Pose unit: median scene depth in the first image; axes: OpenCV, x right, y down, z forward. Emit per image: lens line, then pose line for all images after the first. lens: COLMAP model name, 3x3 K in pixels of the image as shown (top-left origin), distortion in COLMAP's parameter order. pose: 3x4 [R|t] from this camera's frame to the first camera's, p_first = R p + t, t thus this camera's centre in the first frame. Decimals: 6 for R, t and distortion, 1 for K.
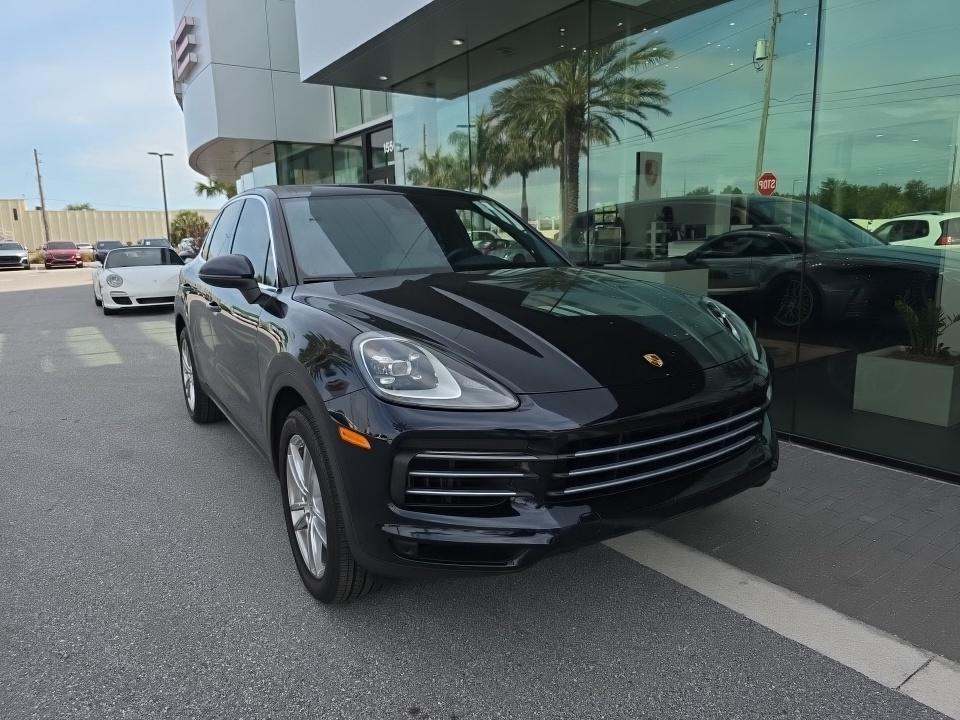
lens RADIAL K [[664.6, 0, 450.8], [0, 664.6, 358.1], [0, 0, 1]] dist [0.063985, 0.000840]
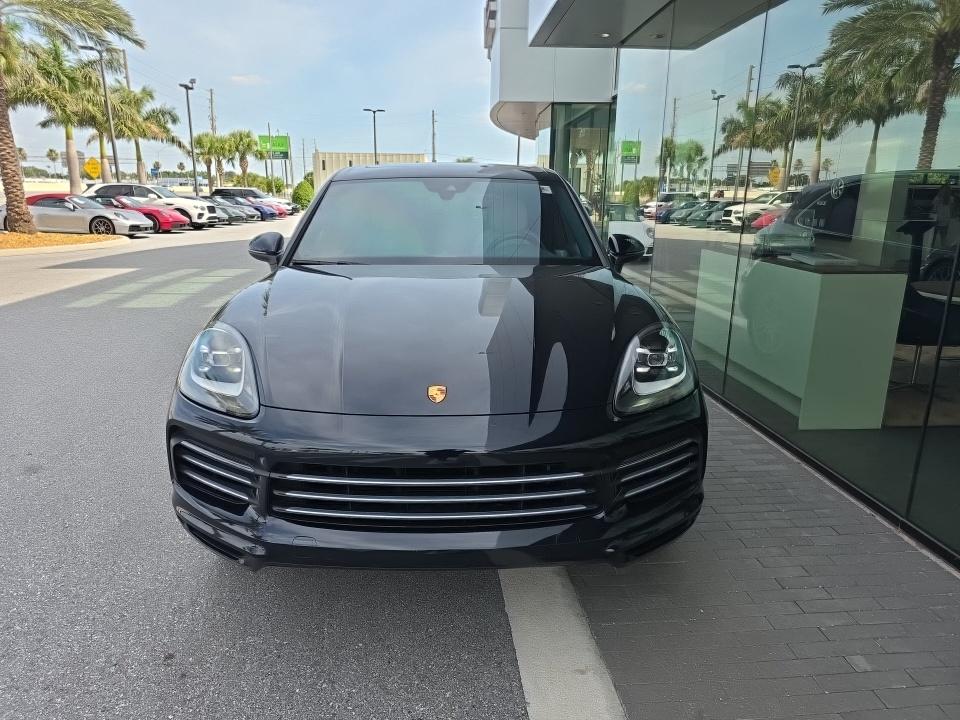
lens RADIAL K [[636.4, 0, 449.9], [0, 636.4, 357.8], [0, 0, 1]] dist [0.184846, -0.147454]
pose [[0.856673, 0.162199, -0.489697, 0.115152], [-0.123201, 0.986143, 0.111105, -0.023697], [0.500932, -0.034849, 0.864785, 0.036733]]
